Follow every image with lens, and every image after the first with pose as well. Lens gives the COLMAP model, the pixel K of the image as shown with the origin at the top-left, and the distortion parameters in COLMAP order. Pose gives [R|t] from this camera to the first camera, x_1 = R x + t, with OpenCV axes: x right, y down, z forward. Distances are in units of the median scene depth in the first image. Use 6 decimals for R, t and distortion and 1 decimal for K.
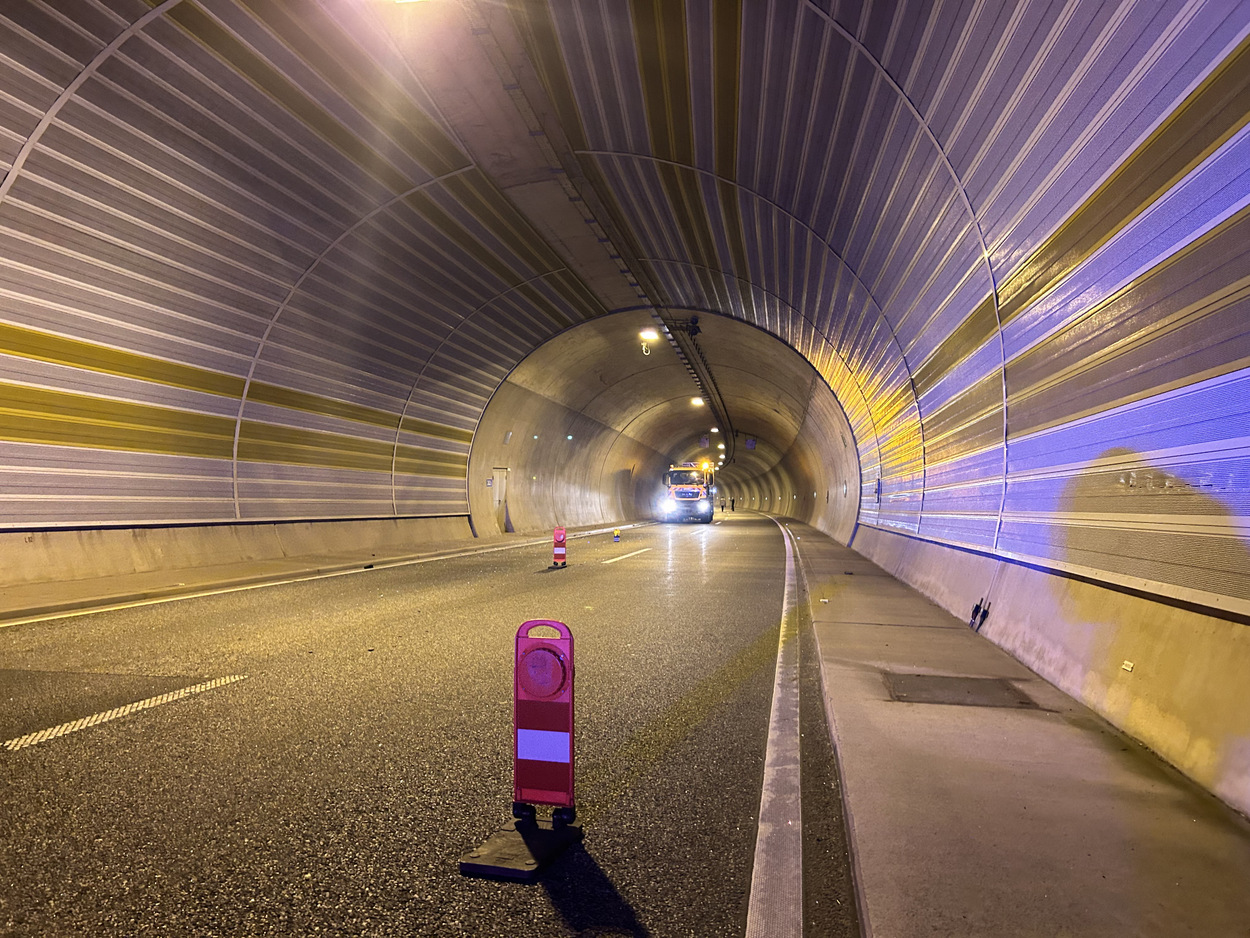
lens RADIAL K [[956.2, 0, 632.9], [0, 956.2, 466.4], [0, 0, 1]] dist [0.053711, -0.064475]
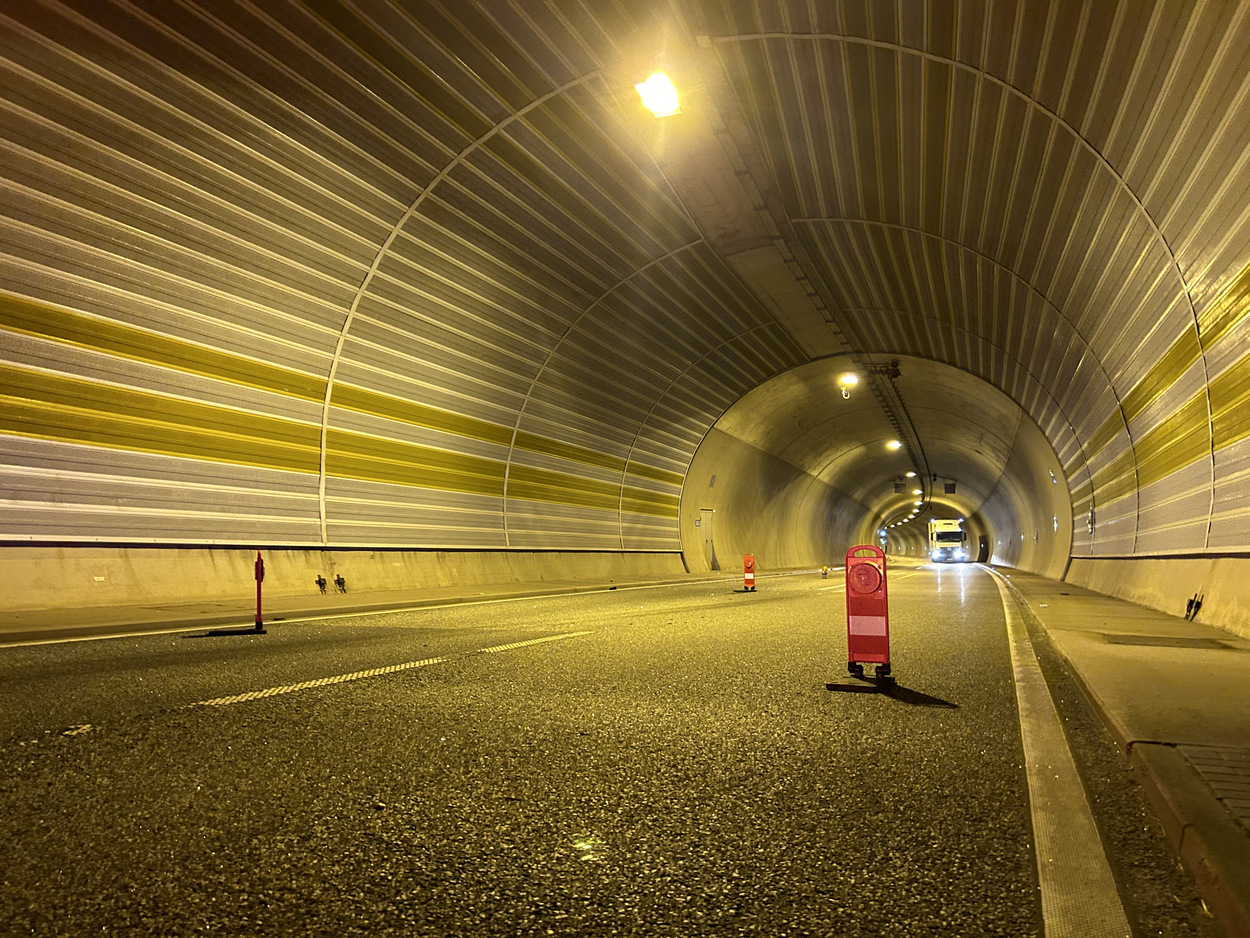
lens RADIAL K [[956.2, 0, 623.1], [0, 956.2, 468.3], [0, 0, 1]] dist [0.053711, -0.064475]
pose [[0.979956, -0.023588, -0.197813, -0.039425], [0.012967, 0.998412, -0.054820, 0.027214], [0.198792, 0.051157, 0.978706, -0.146649]]
